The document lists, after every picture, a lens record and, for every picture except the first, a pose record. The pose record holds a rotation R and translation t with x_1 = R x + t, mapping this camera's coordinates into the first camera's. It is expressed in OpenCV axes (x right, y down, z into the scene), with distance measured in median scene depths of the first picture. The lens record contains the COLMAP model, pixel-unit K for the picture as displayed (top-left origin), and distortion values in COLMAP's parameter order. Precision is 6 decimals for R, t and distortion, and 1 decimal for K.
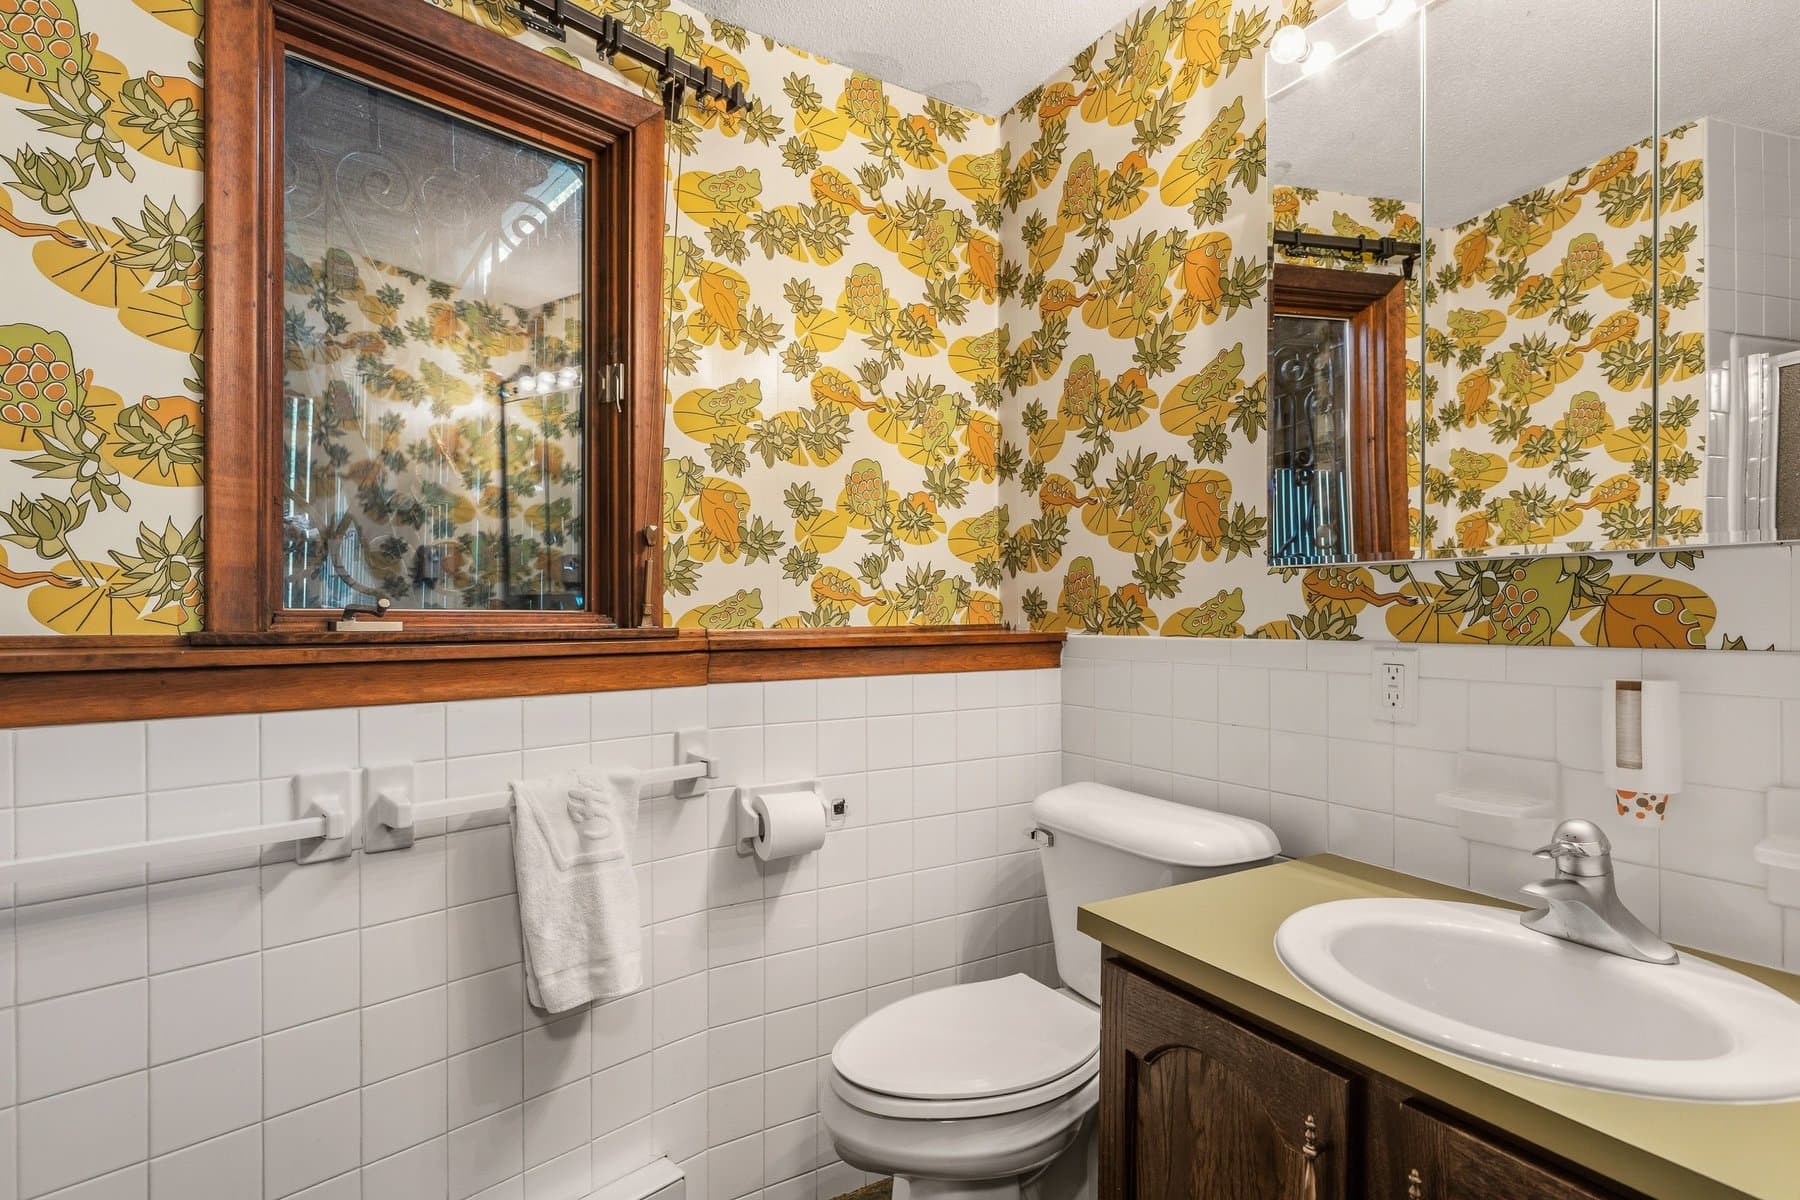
lens RADIAL K [[833.6, 0, 901.5], [0, 833.6, 604.7], [0, 0, 1]] dist [-0.002772, -0.000621]
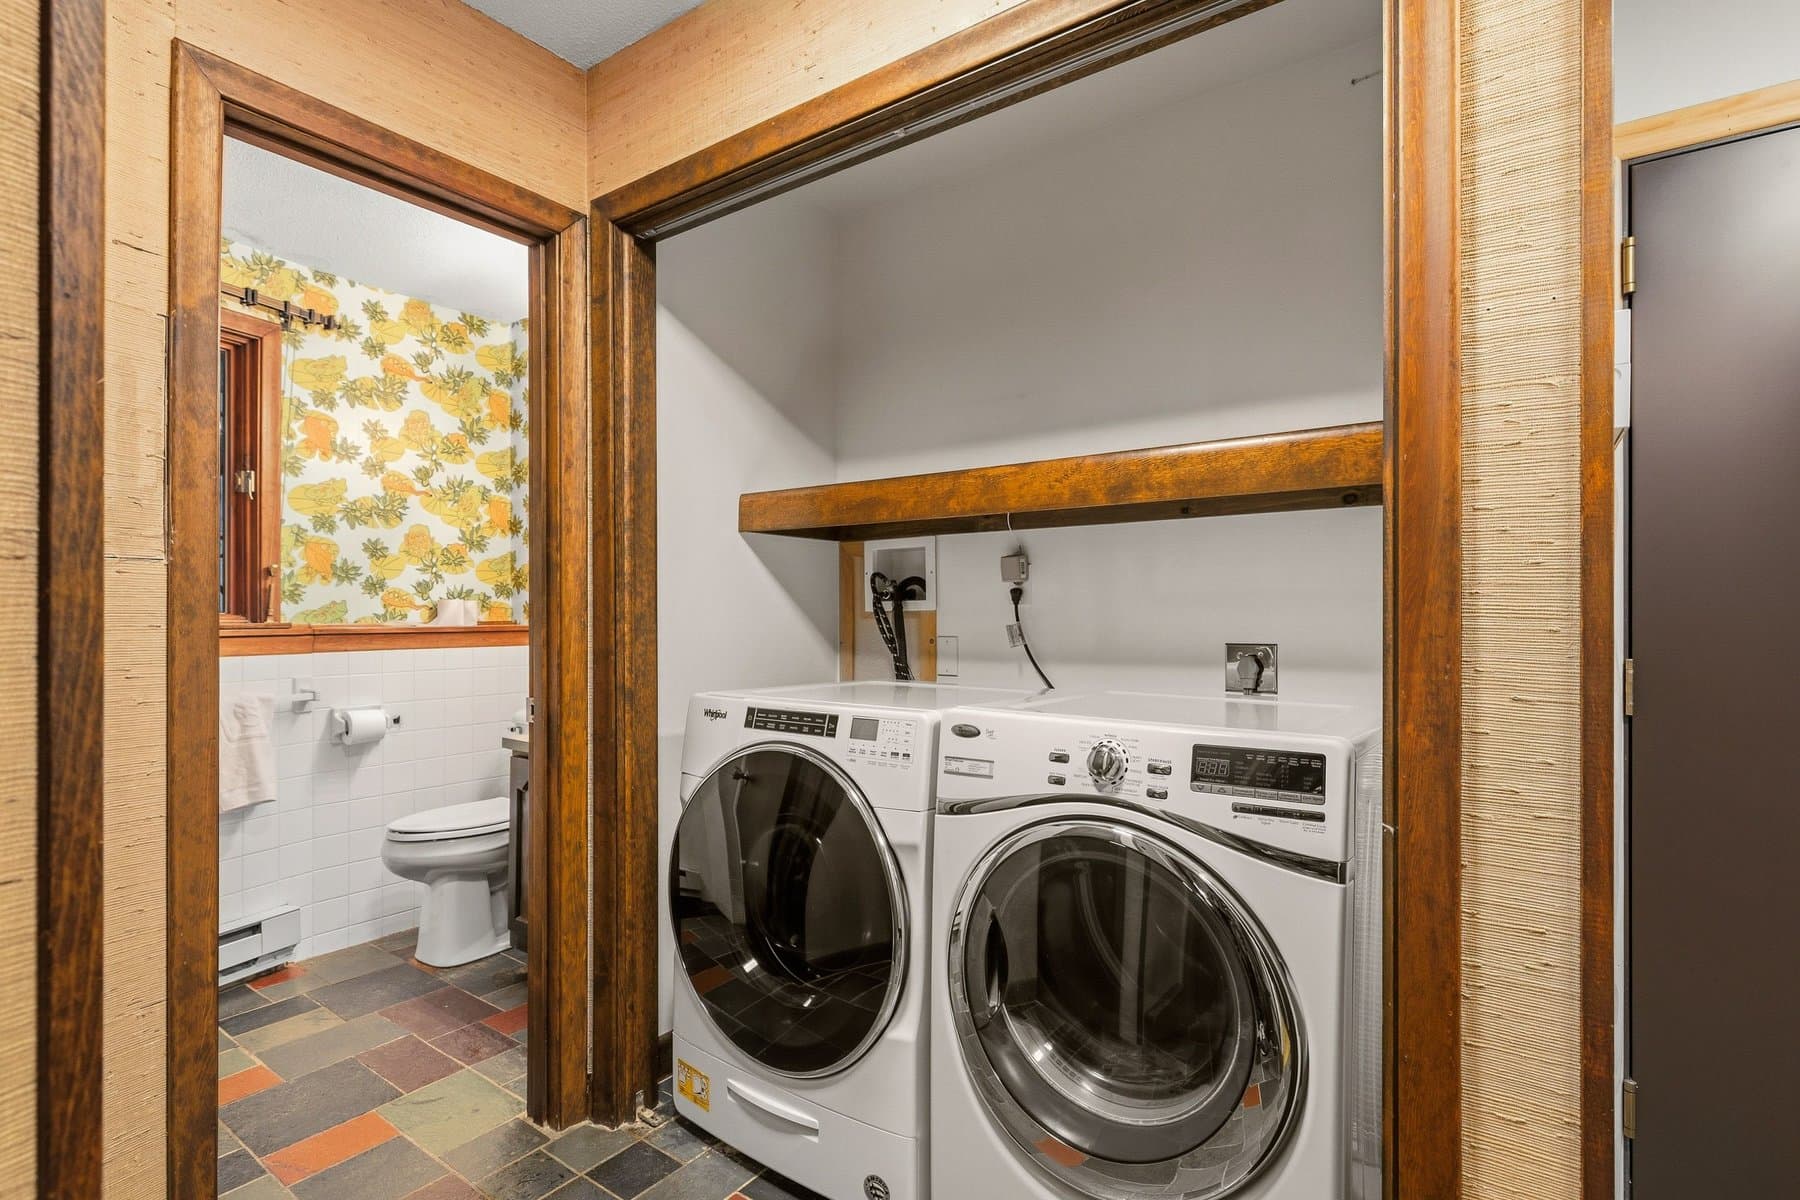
lens RADIAL K [[855.0, 0, 899.5], [0, 855.0, 611.5], [0, 0, 1]] dist [0.000672, -0.000055]
pose [[0.917082, 0.001457, 0.398695, 0.174710], [-0.003881, 0.999979, 0.005272, -0.009473], [-0.398679, -0.006382, 0.917068, -1.077452]]
